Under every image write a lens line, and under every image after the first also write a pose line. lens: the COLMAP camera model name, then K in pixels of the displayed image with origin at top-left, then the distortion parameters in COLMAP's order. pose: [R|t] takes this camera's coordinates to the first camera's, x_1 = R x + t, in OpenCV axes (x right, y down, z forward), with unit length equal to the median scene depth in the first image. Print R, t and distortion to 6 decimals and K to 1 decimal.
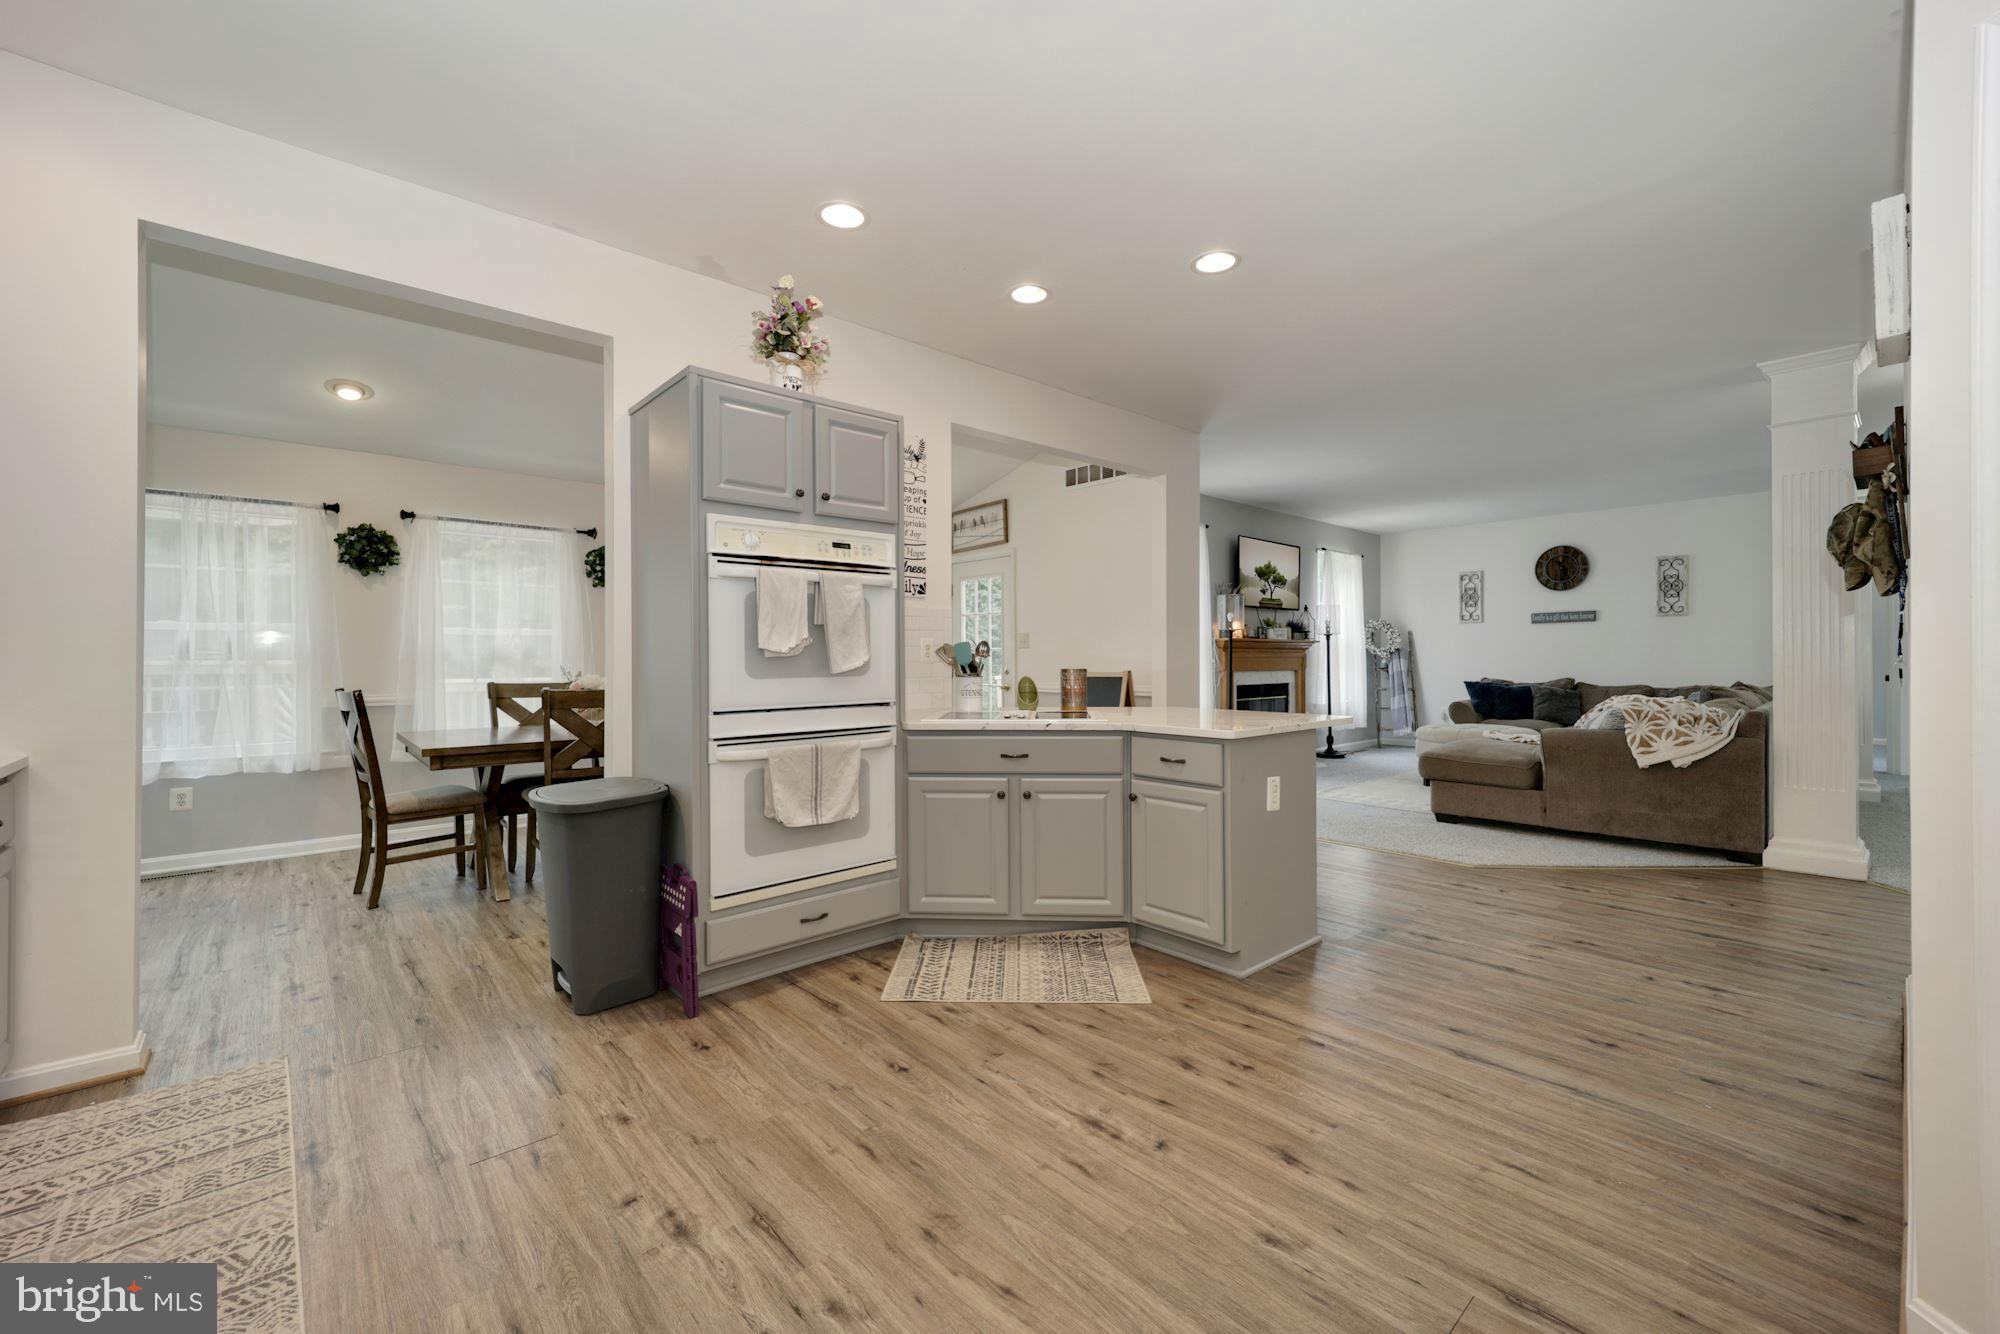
lens RADIAL K [[801.8, 0, 1010.5], [0, 801.8, 639.0], [0, 0, 1]] dist [0.011227, -0.000263]
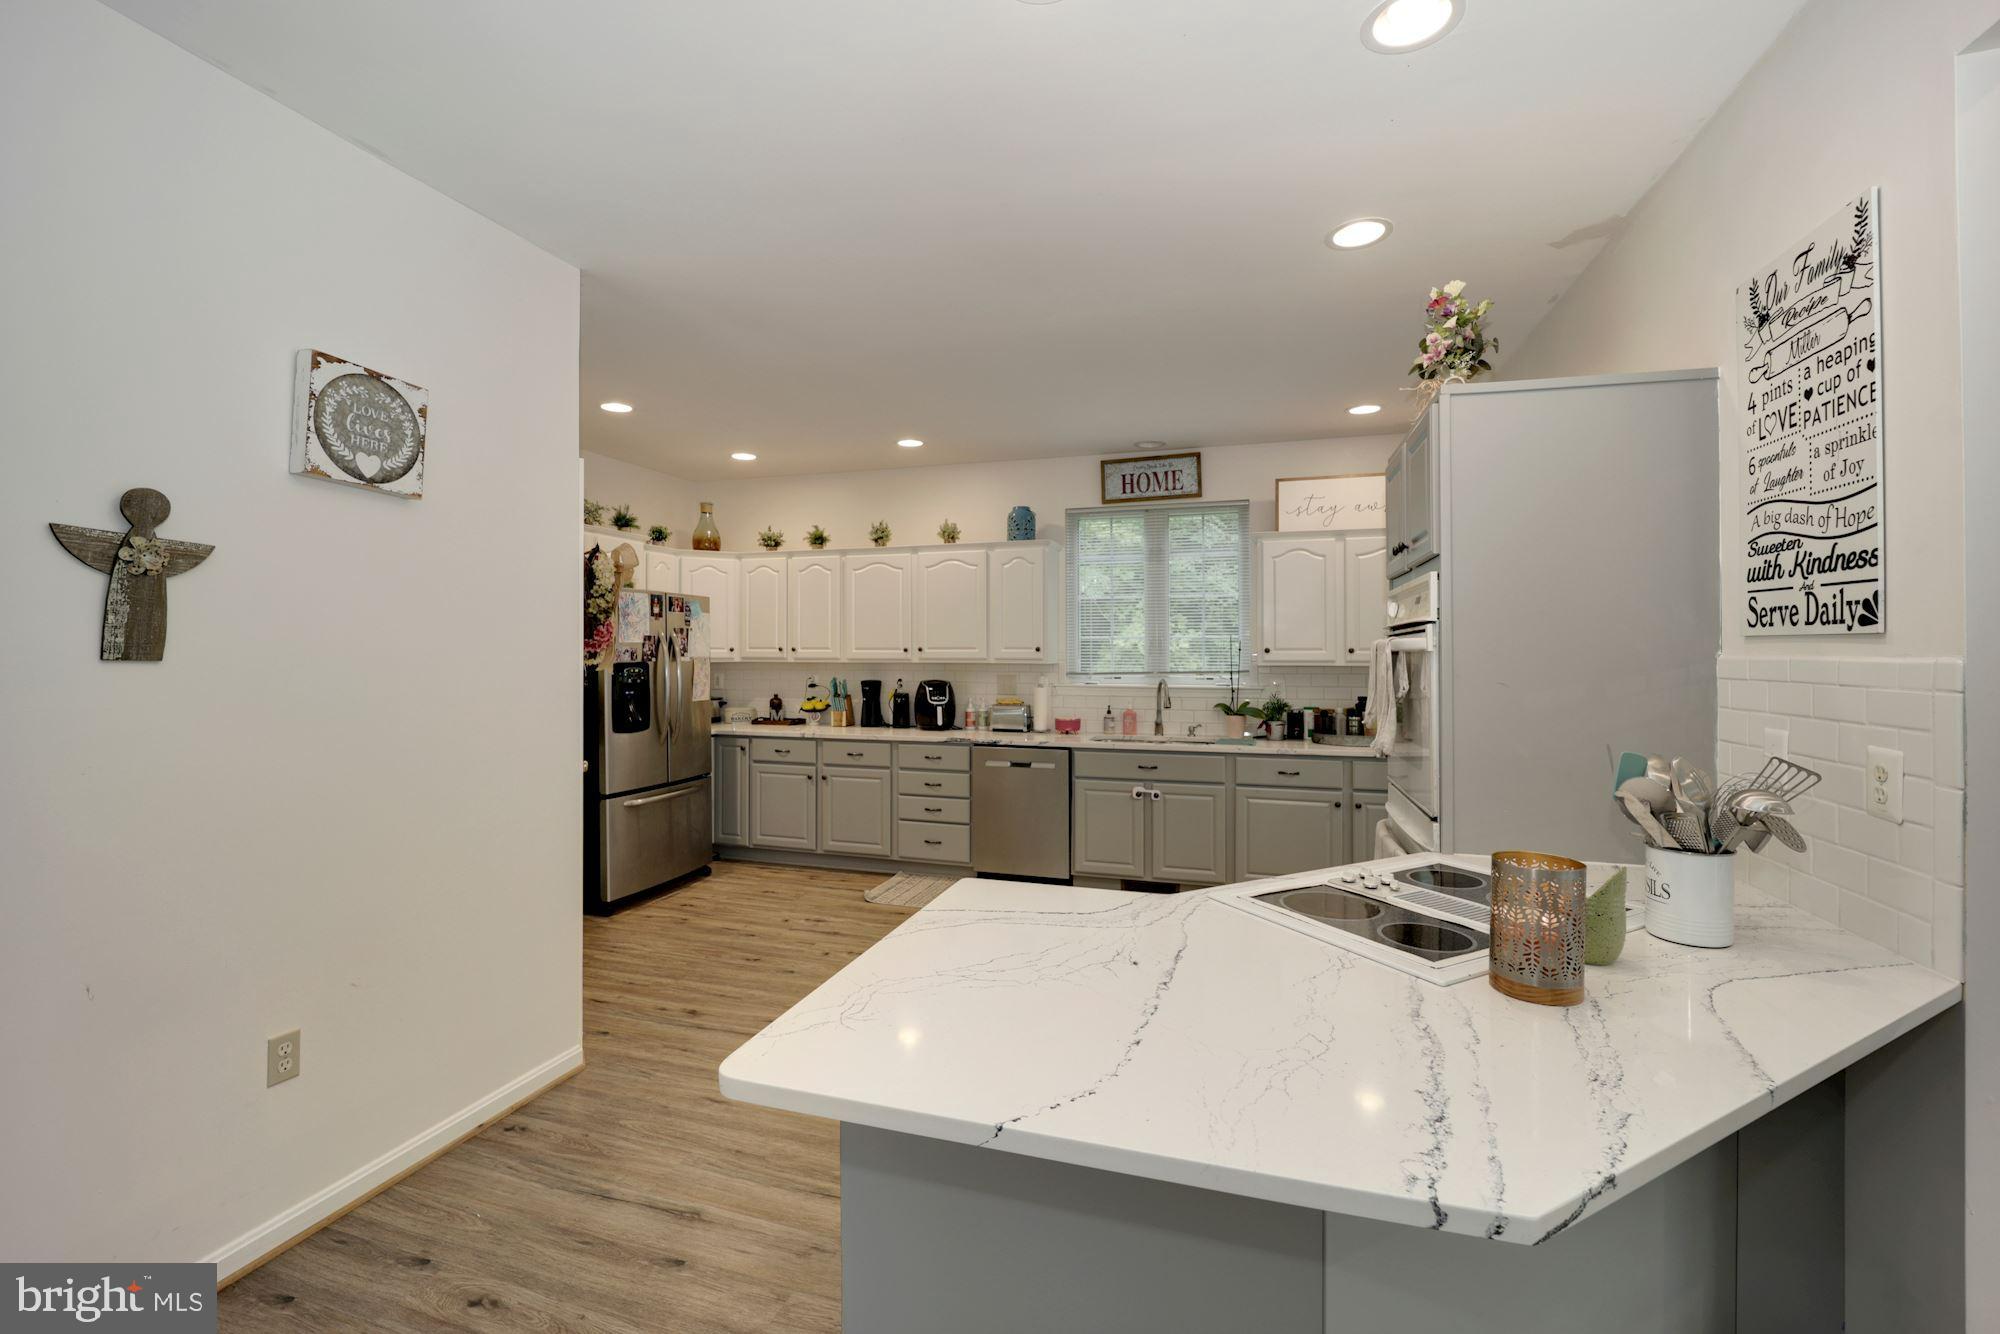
lens RADIAL K [[831.2, 0, 988.3], [0, 831.2, 655.6], [0, 0, 1]] dist [-0.013906, -0.000379]
pose [[-0.868041, 0.005669, -0.496461, 0.670216], [0.015019, 0.999777, -0.014844, -0.068871], [0.496266, -0.020341, -0.867932, 1.807660]]
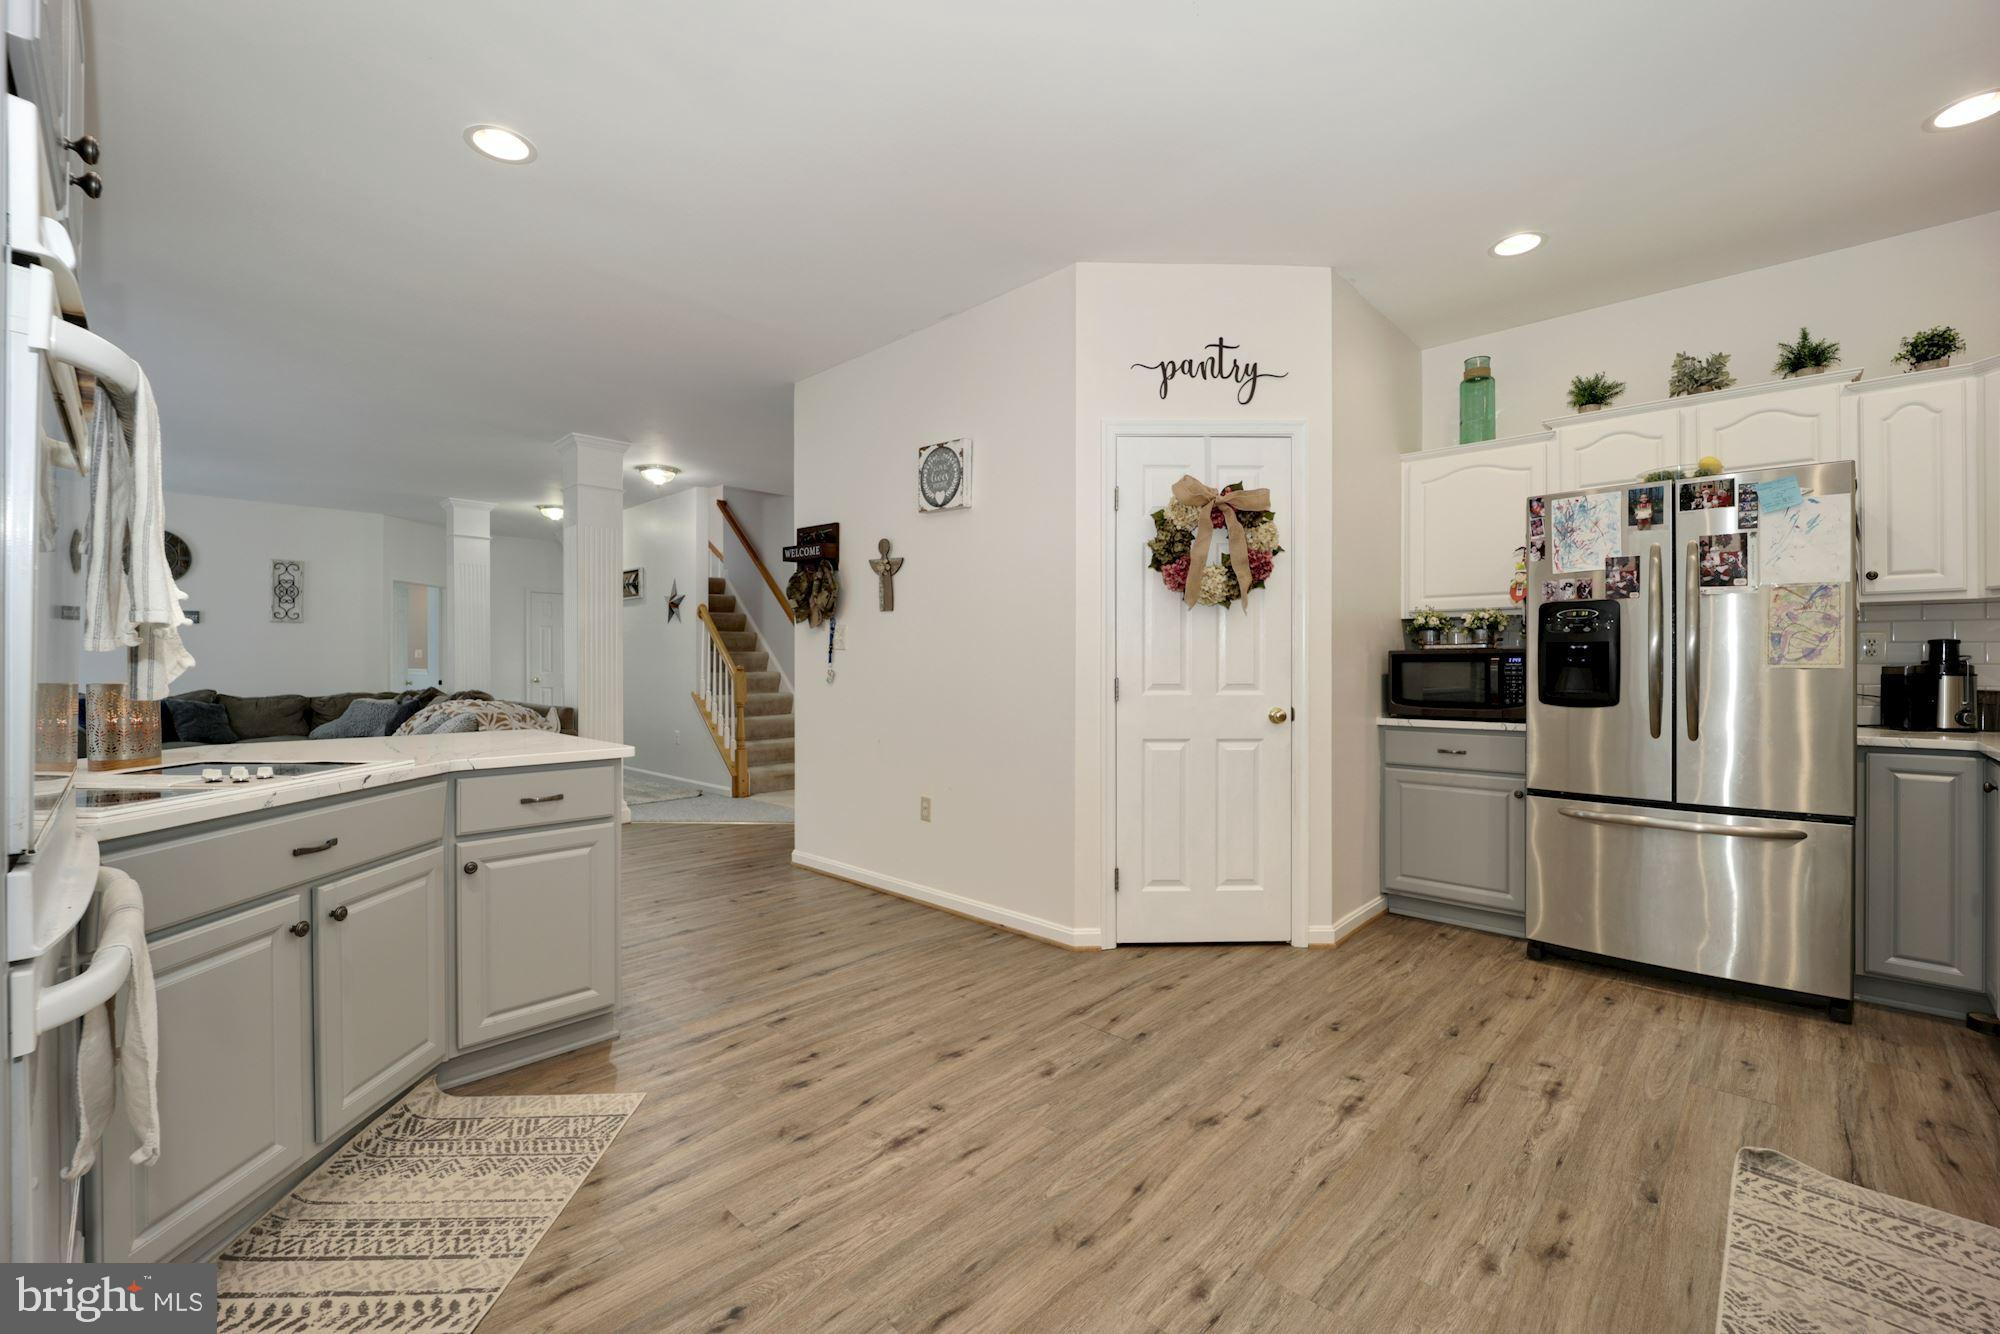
lens RADIAL K [[816.6, 0, 1000.0], [0, 816.6, 667.0], [0, 0, 1]] dist [-0.009751, -0.000141]
pose [[-0.064756, 0.001232, 0.997900, -0.689593], [-0.022813, 0.999736, -0.002714, 0.025813], [-0.997640, -0.022941, -0.064711, 0.751882]]
